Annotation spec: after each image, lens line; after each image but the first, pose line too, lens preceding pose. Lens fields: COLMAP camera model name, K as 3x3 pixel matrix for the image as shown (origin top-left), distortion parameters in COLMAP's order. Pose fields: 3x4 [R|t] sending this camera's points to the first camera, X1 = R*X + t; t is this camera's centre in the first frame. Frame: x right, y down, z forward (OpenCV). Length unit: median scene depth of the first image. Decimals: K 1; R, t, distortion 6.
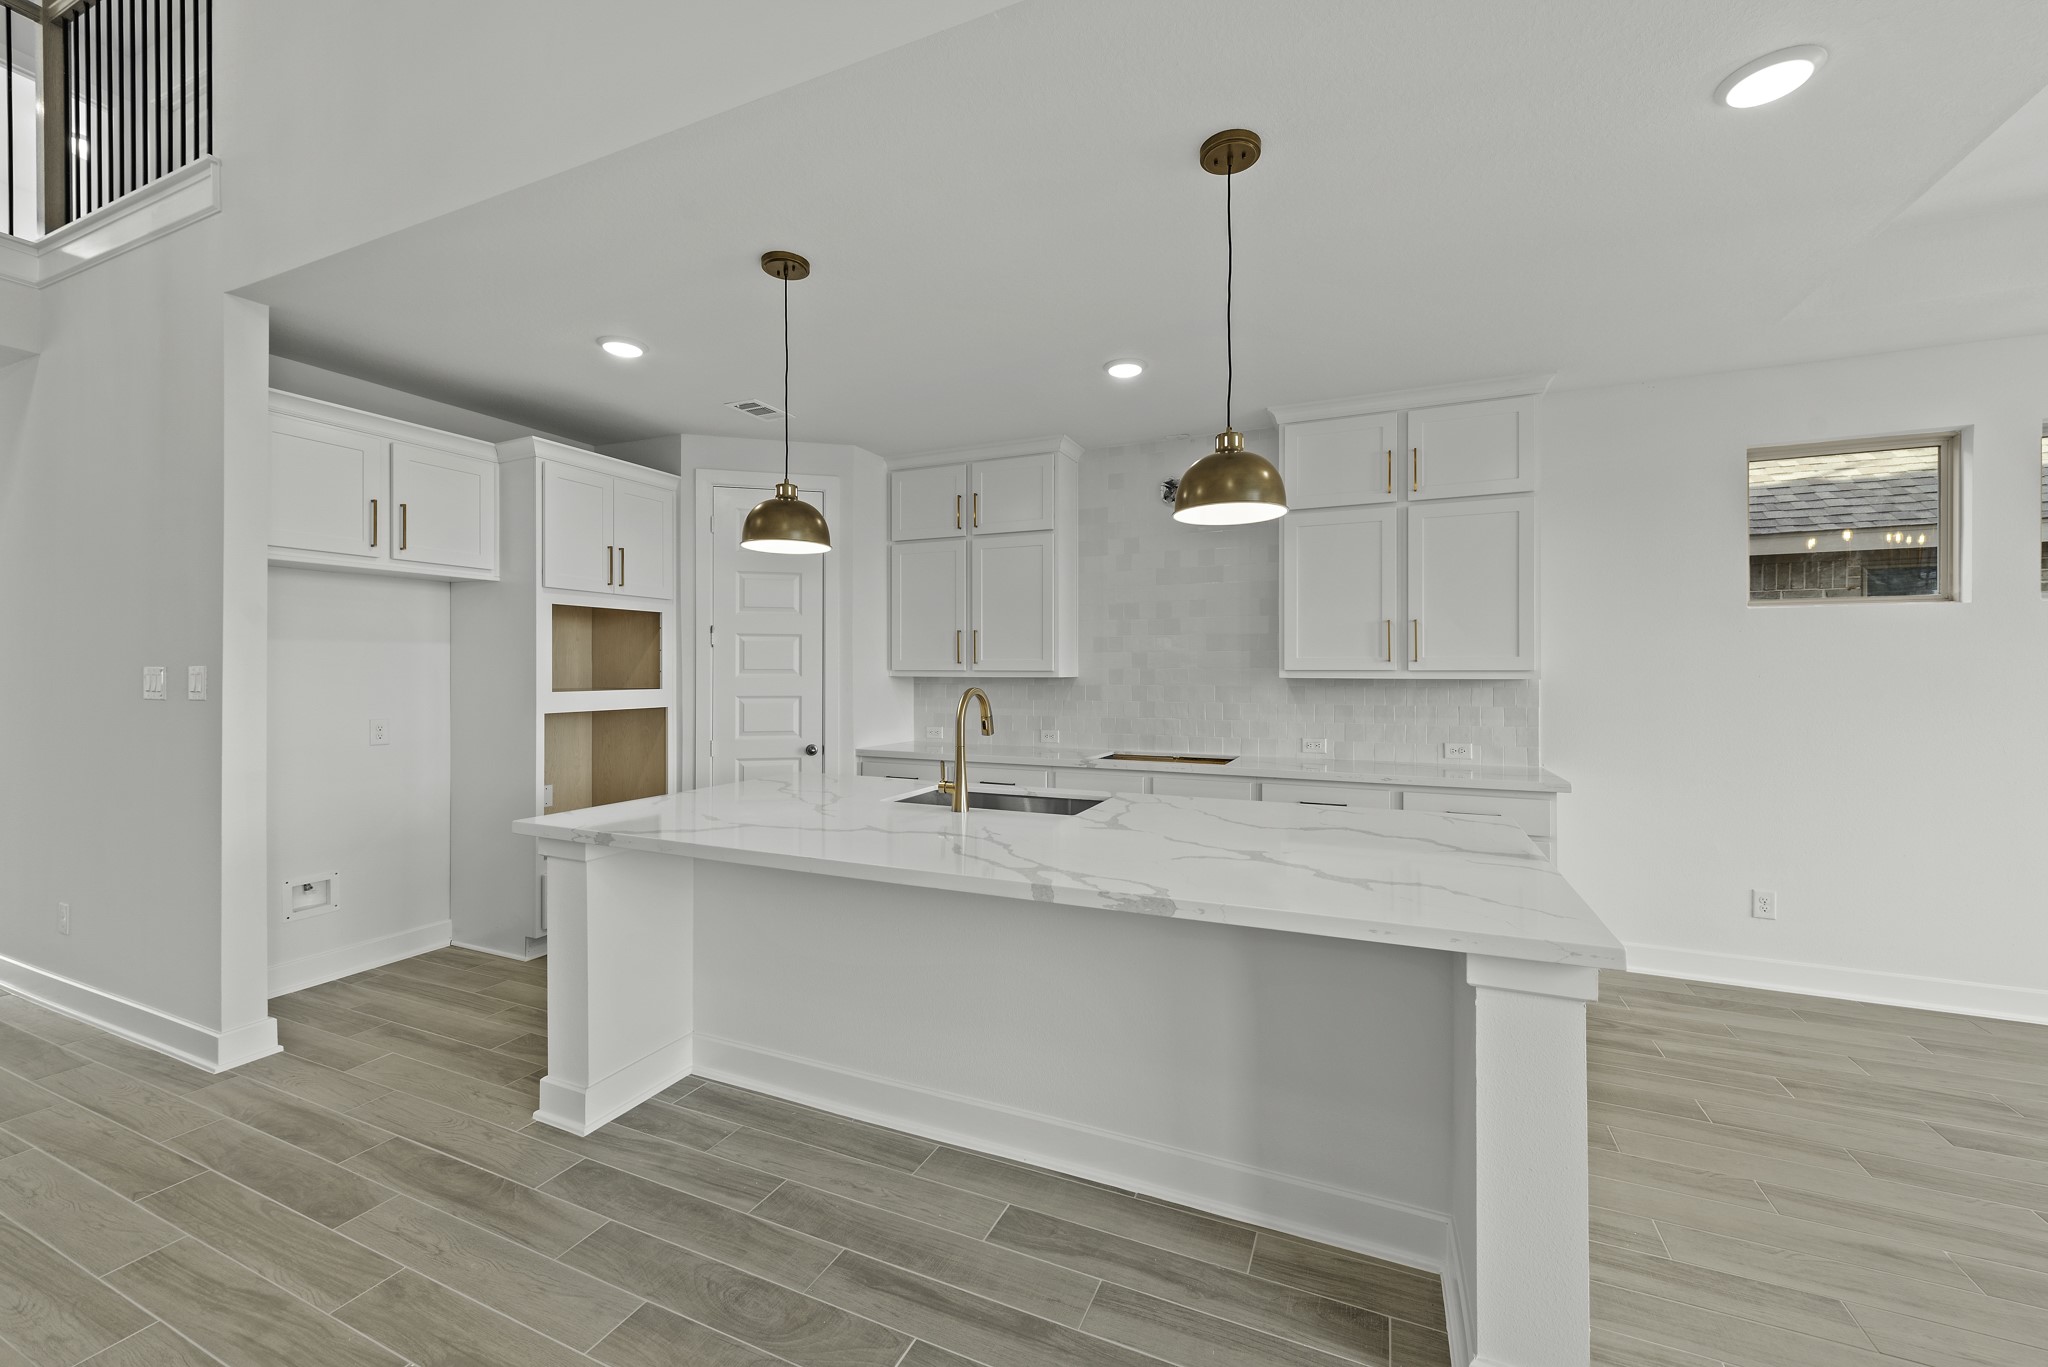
lens RADIAL K [[816.2, 0, 1029.1], [0, 816.2, 676.4], [0, 0, 1]] dist [0.003458, 0.000318]
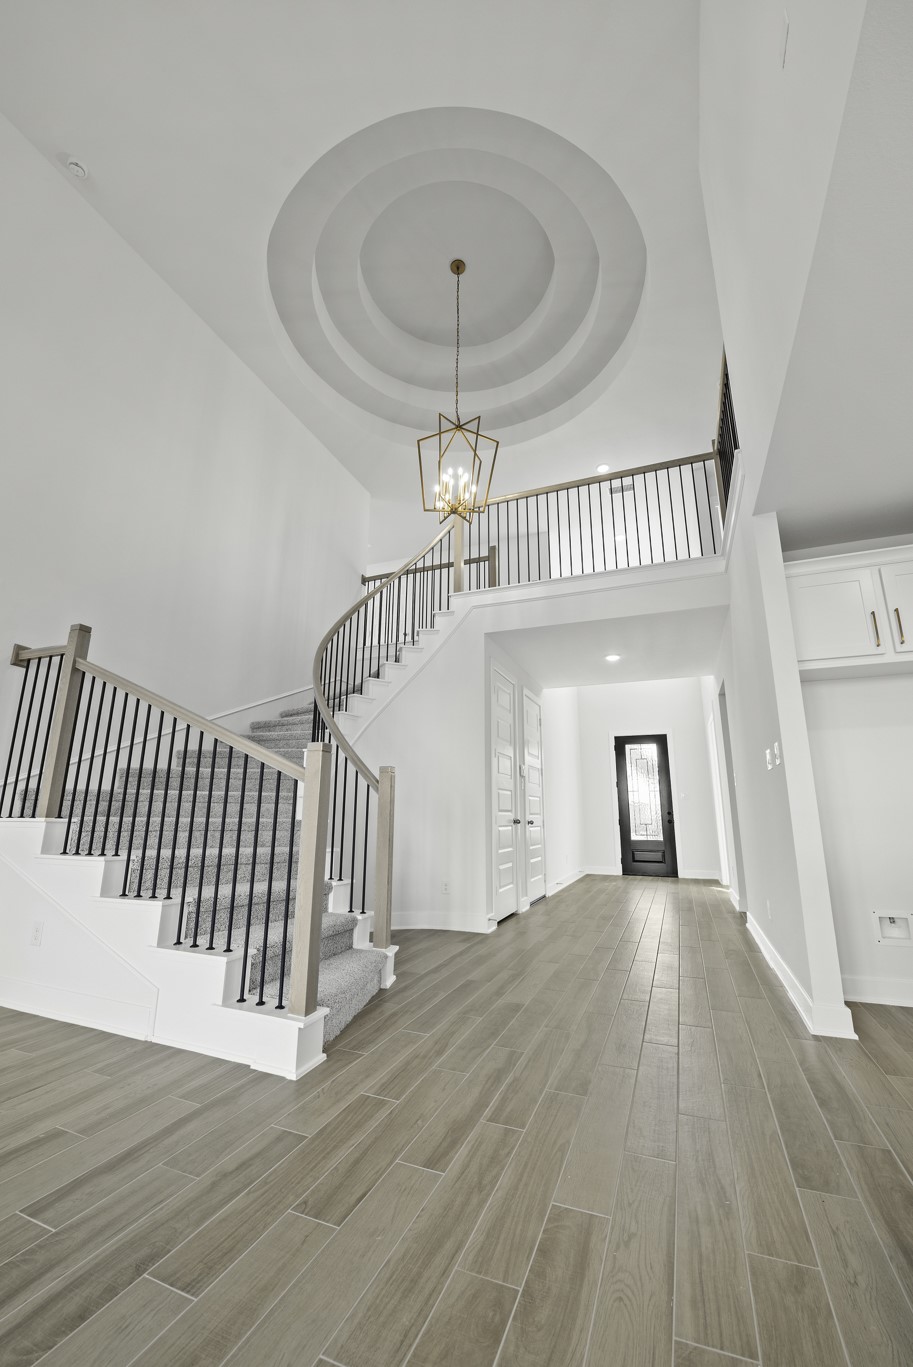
lens RADIAL K [[556.6, 0, 460.6], [0, 556.6, 678.3], [0, 0, 1]] dist [0.000786, -0.000225]
pose [[0.054004, -0.243176, -0.968478, 0.012066], [-0.008552, 0.969745, -0.243971, 0.114797], [0.998504, 0.021458, 0.050290, 0.290349]]
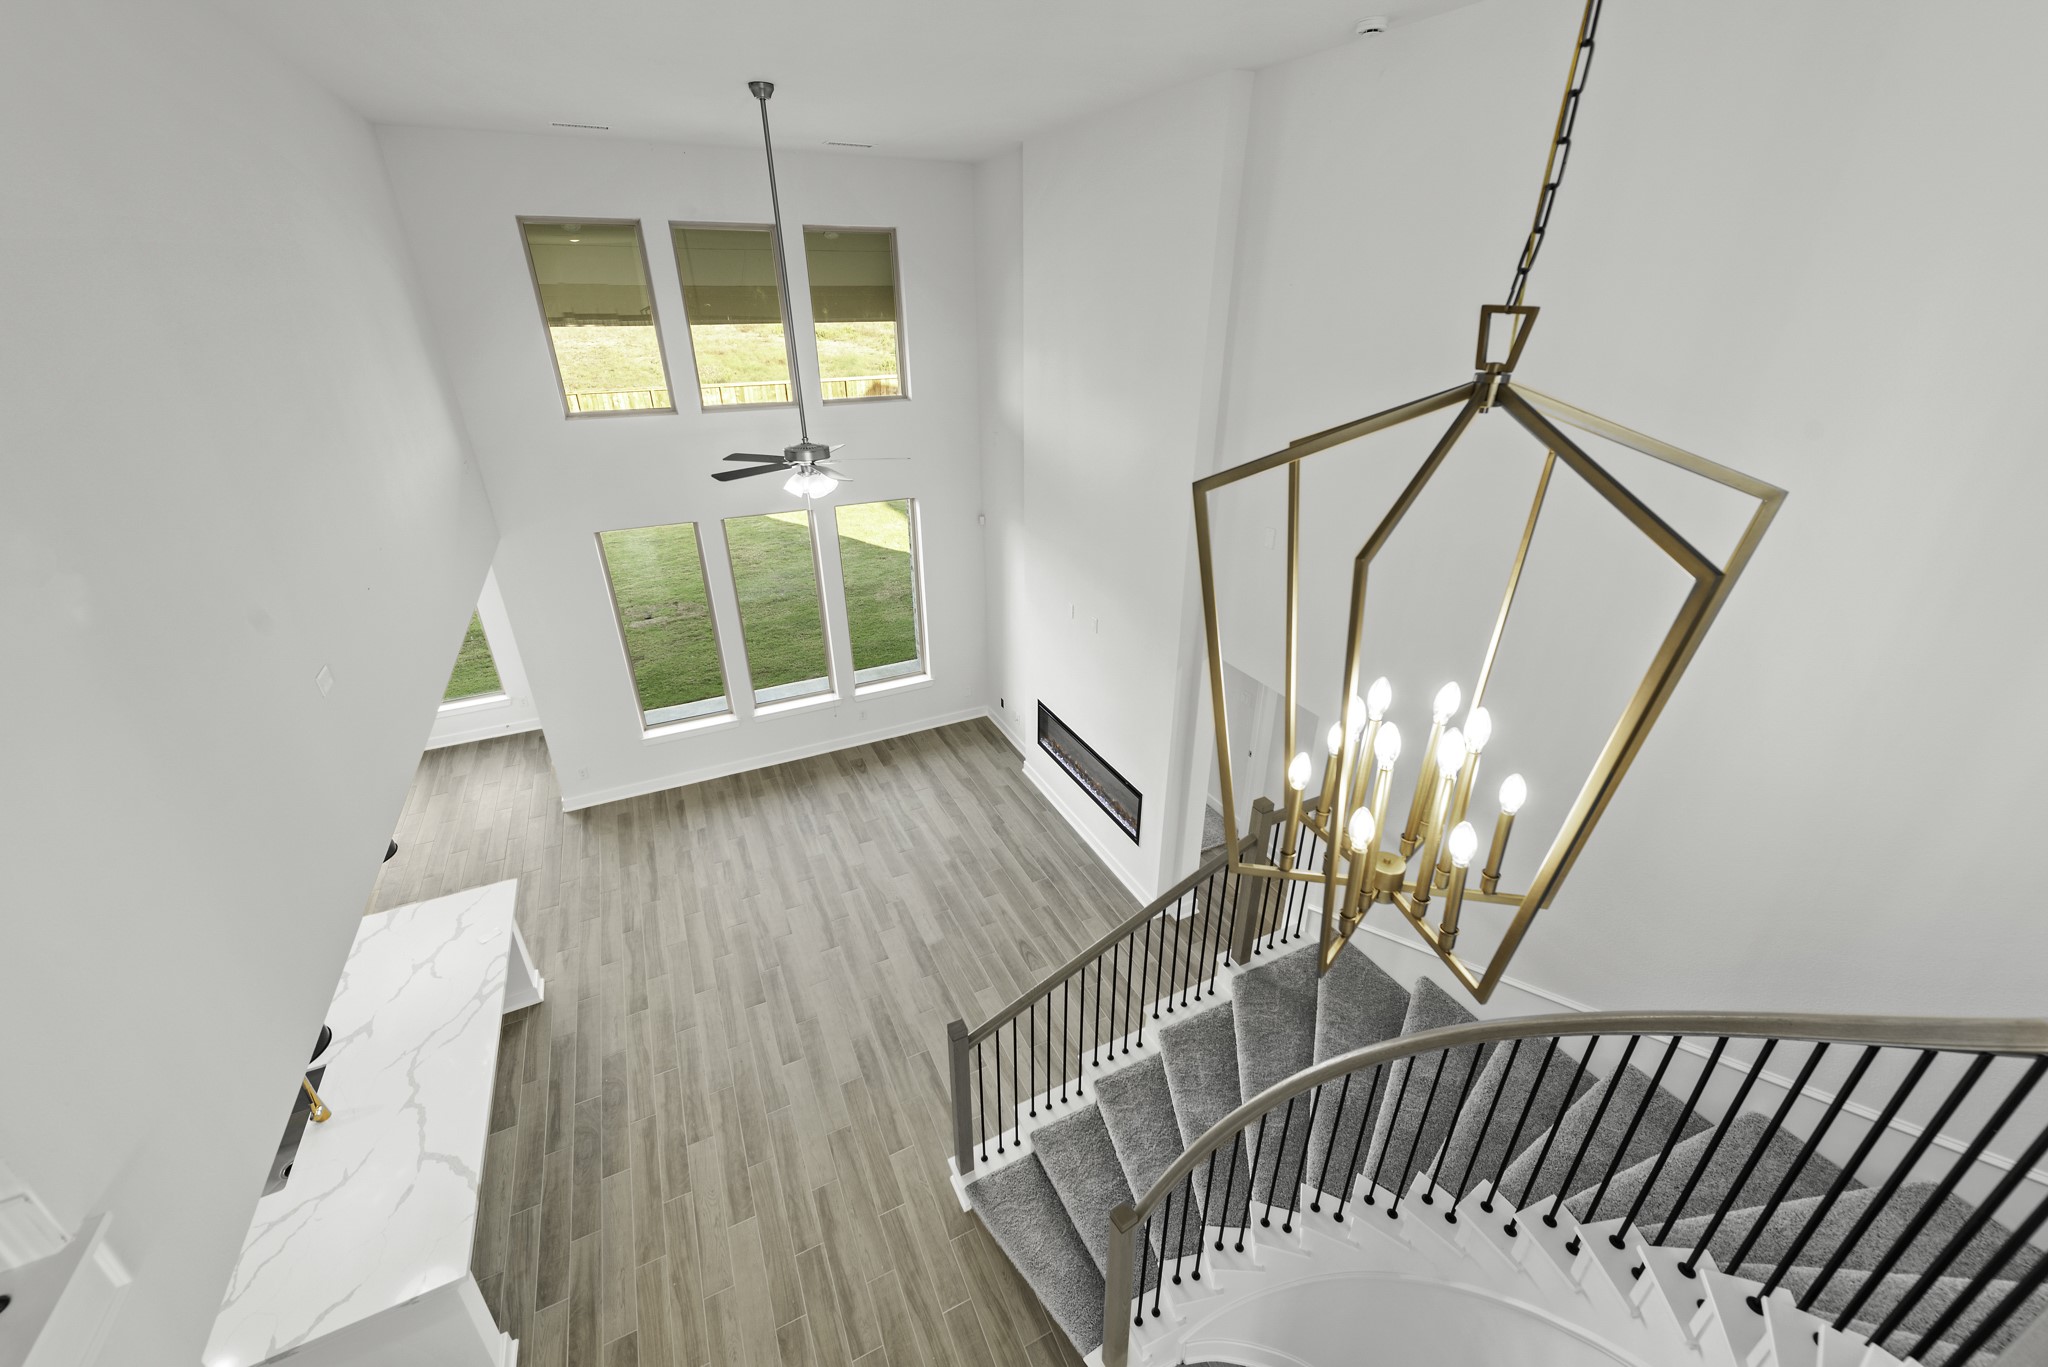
lens RADIAL K [[797.0, 0, 1024.0], [0, 797.0, 683.5], [0, 0, 1]] dist [0.001270, 0.000064]
pose [[-0.766524, -0.273731, 0.580959, -1.323566], [0.011585, 0.898574, 0.438668, -0.916597], [-0.642112, 0.342980, -0.685607, 0.694755]]
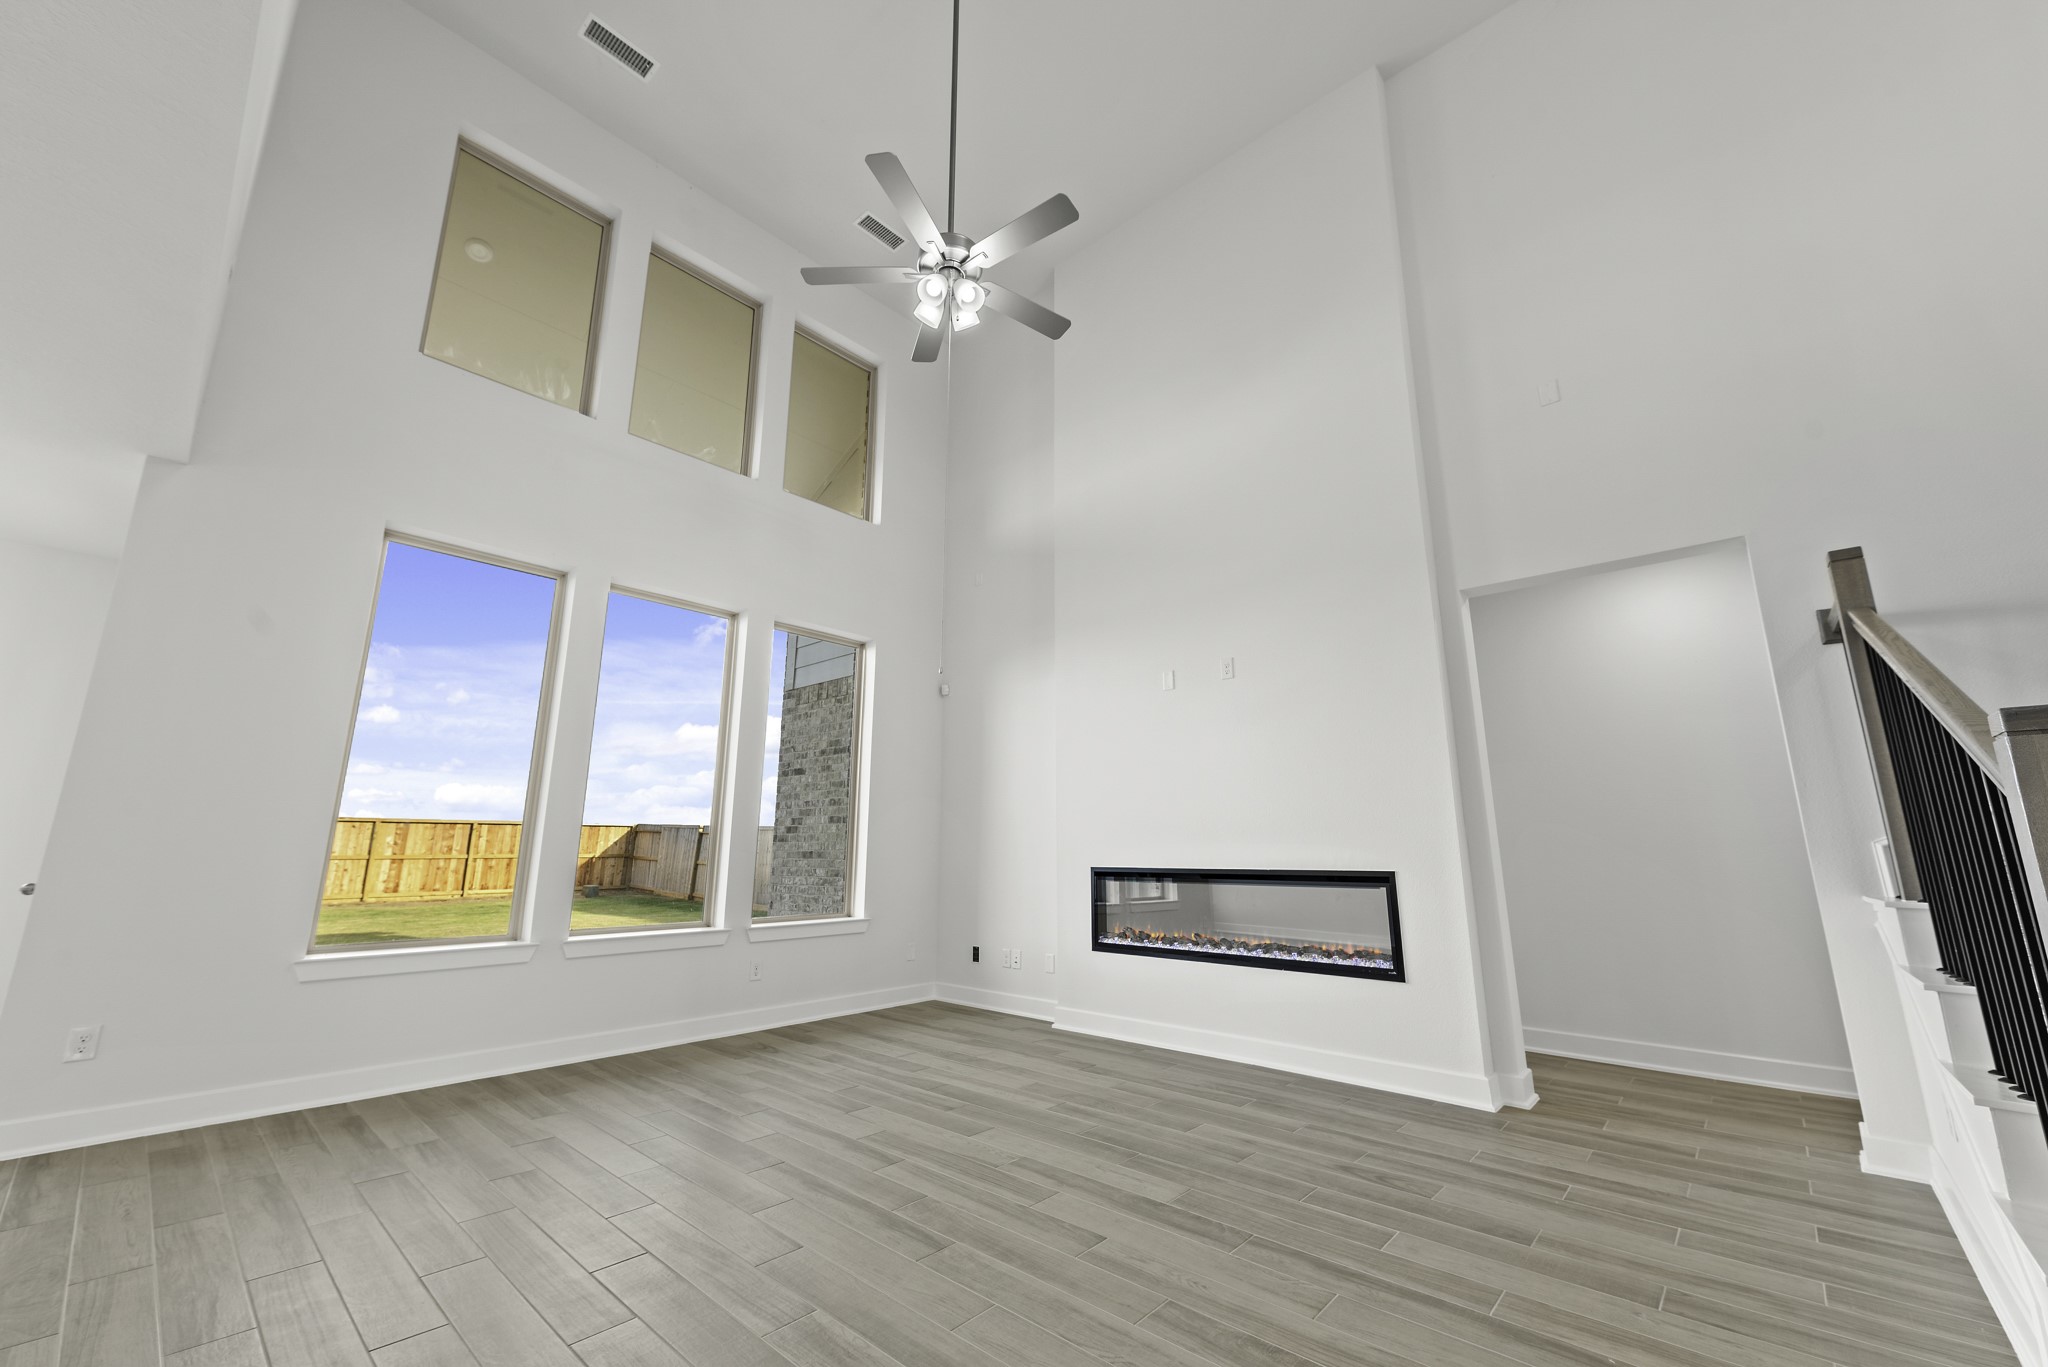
lens RADIAL K [[797.2, 0, 1022.0], [0, 797.2, 671.3], [0, 0, 1]] dist [0.000378, 0.000052]
pose [[-0.949966, 0.066223, 0.305252, -0.402360], [-0.000540, 0.976918, -0.213616, 0.081982], [-0.312352, -0.203093, -0.928003, 0.616058]]
